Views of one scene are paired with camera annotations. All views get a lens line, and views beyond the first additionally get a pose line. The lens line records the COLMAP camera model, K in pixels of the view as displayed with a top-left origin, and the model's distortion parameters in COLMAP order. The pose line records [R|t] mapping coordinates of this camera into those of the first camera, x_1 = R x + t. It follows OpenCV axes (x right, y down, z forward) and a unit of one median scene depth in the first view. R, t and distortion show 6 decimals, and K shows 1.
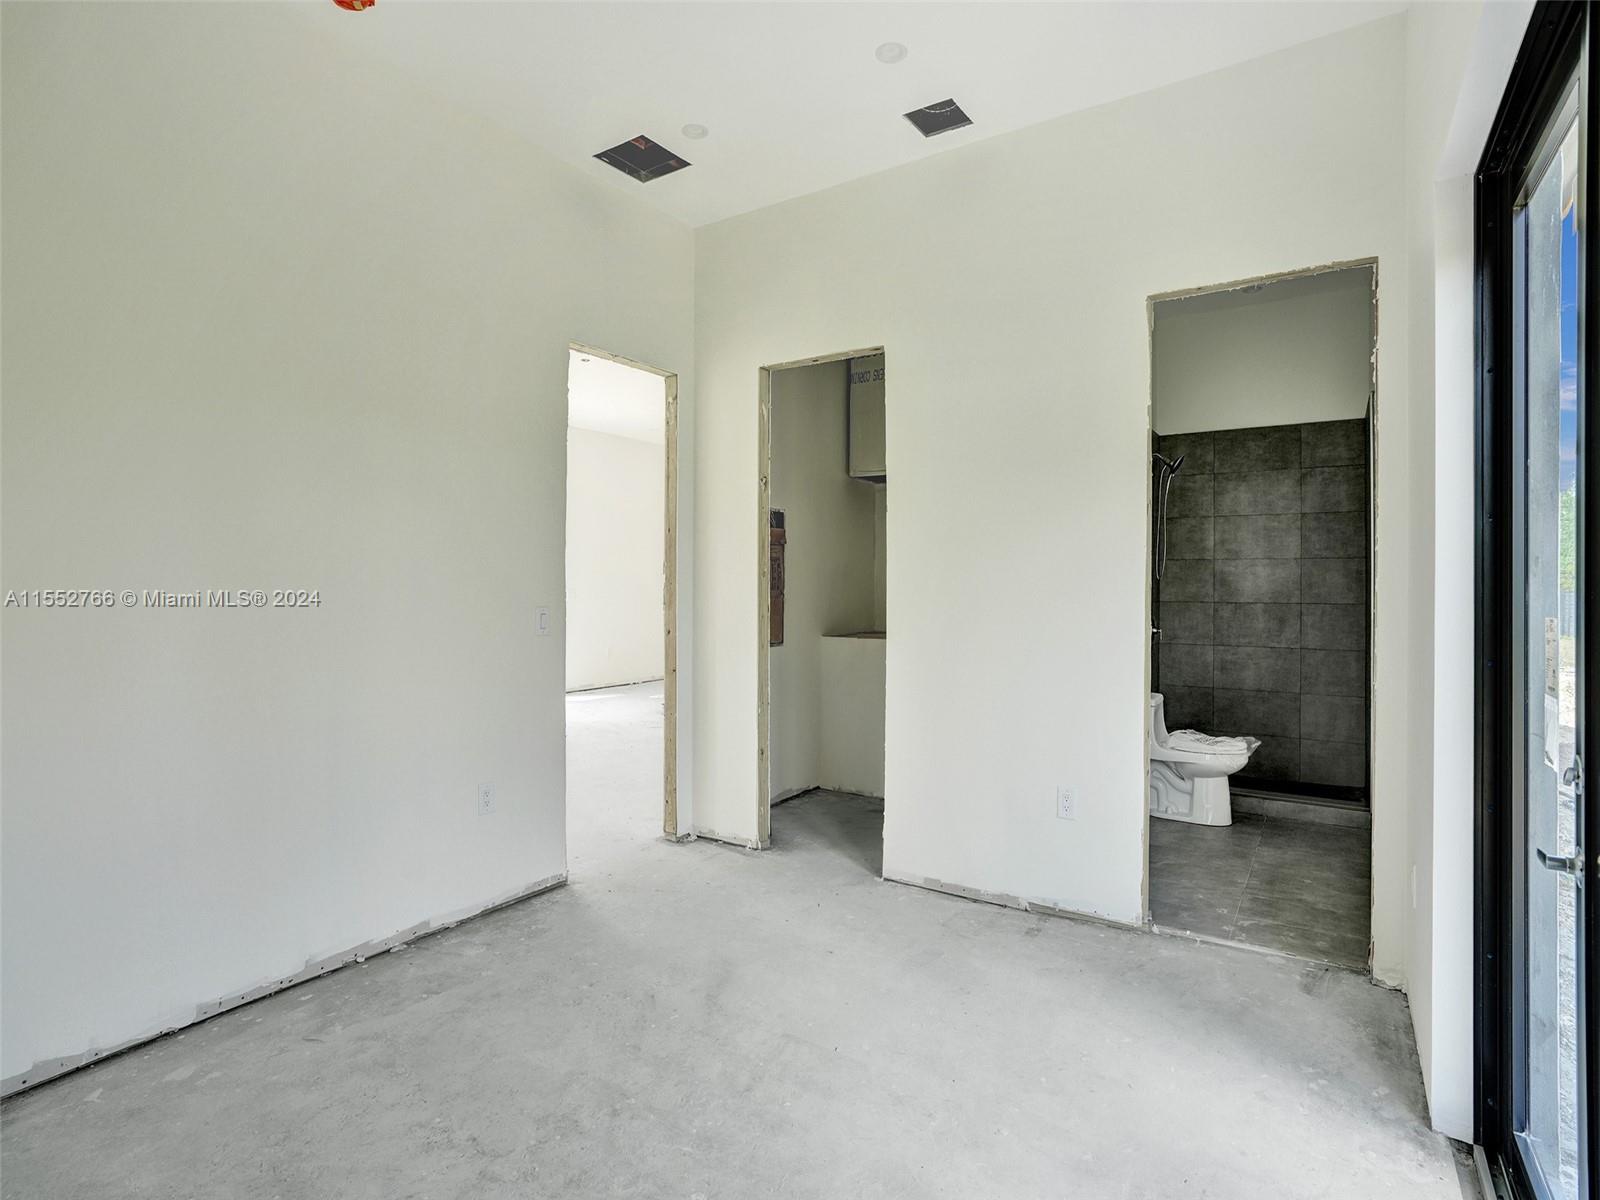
lens RADIAL K [[795.8, 0, 800.0], [0, 795.8, 600.0], [0, 0, 1]] dist [-0.000211, 0.001533]
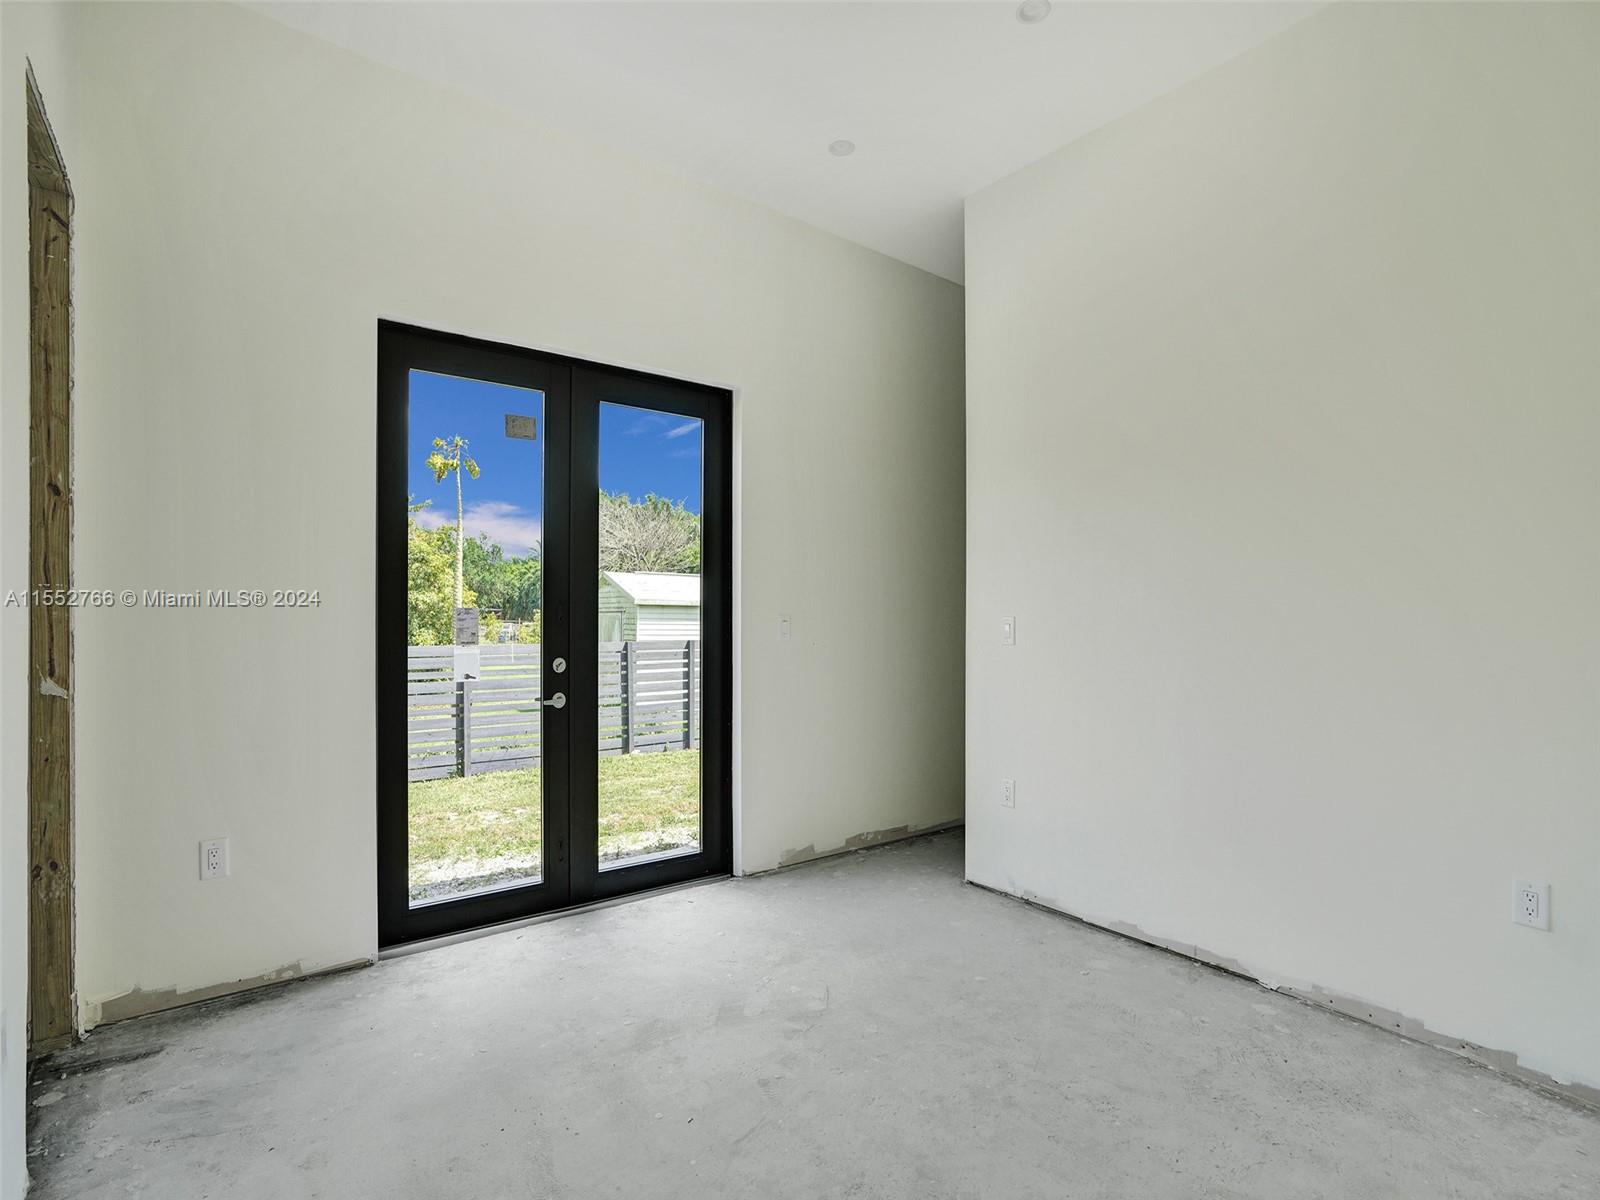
lens RADIAL K [[798.8, 0, 847.5], [0, 798.8, 607.6], [0, 0, 1]] dist [-0.083971, 0.046655]
pose [[-0.955650, -0.004458, 0.294471, -0.215236], [-0.006067, 0.999971, -0.004552, 0.005634], [-0.294443, -0.006136, -0.955649, 1.054406]]
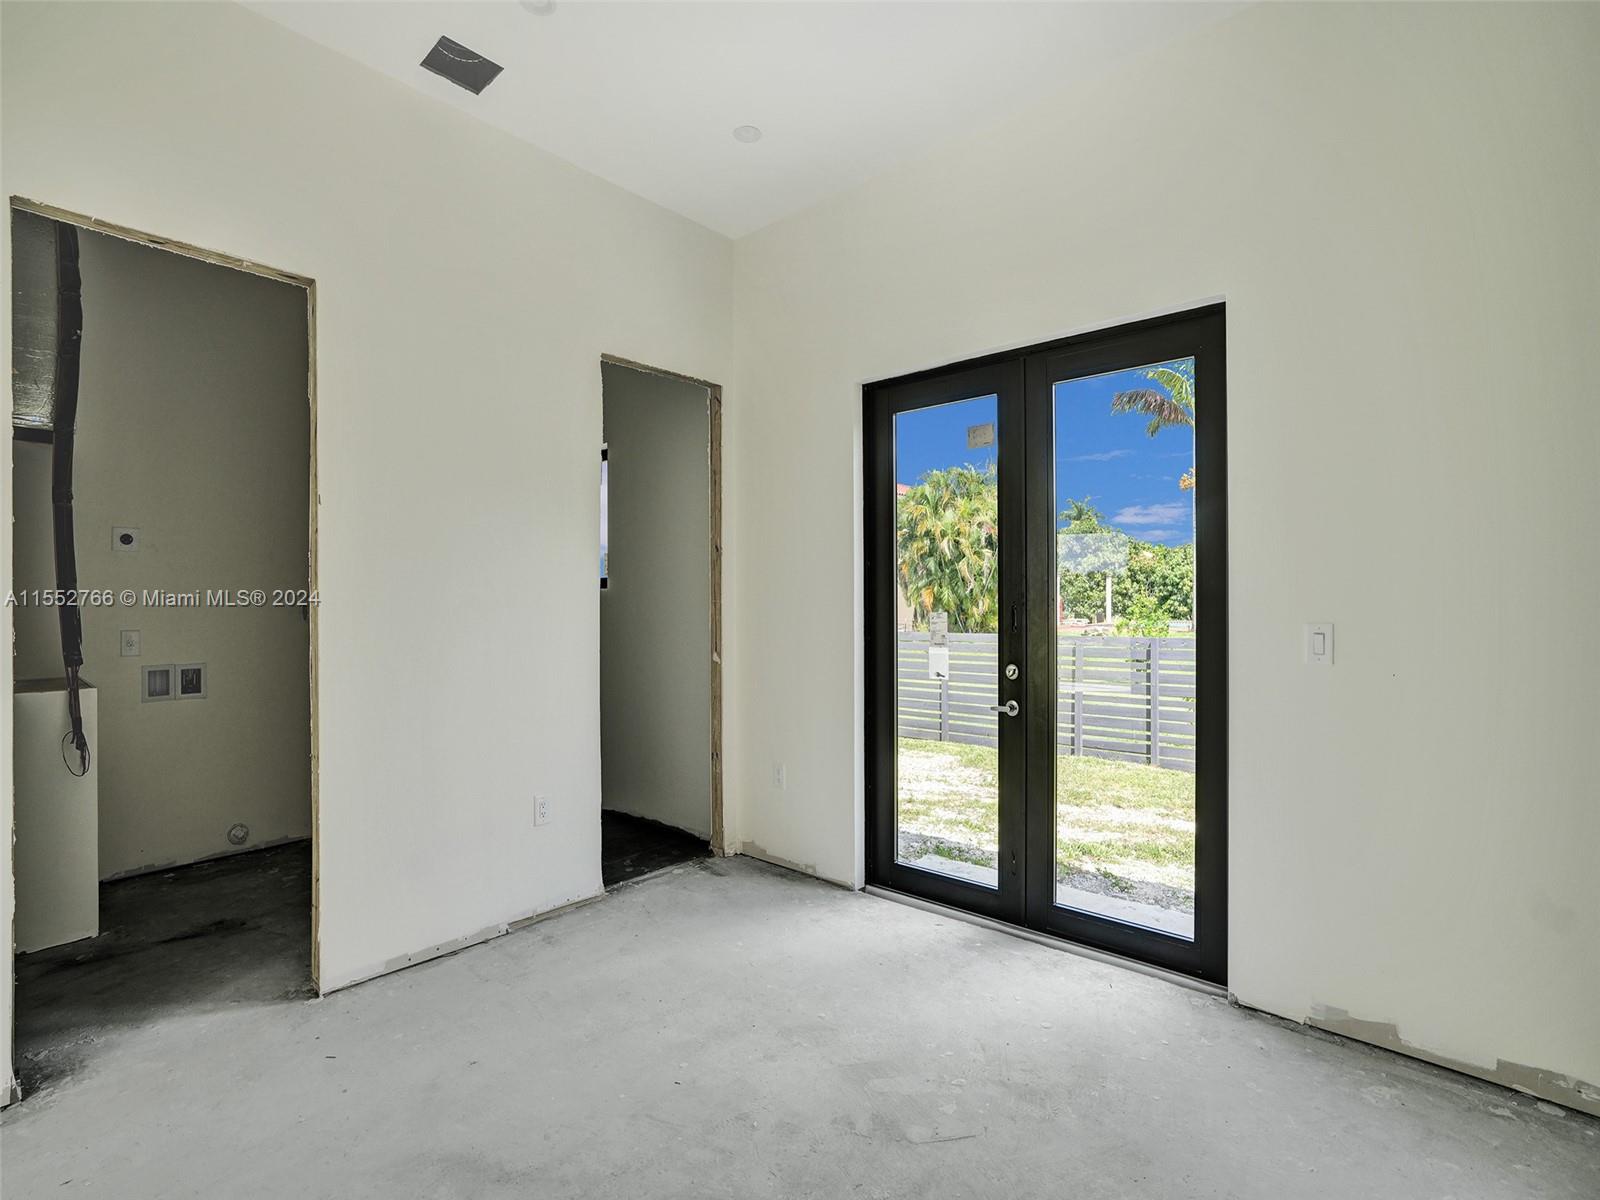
lens RADIAL K [[795.8, 0, 800.0], [0, 795.8, 600.0], [0, 0, 1]] dist [-0.000211, 0.001533]
pose [[0.150199, -0.010288, 0.988602, -0.527211], [0.011470, 0.999897, 0.008663, -0.019643], [-0.988589, 0.010038, 0.150302, 0.418977]]
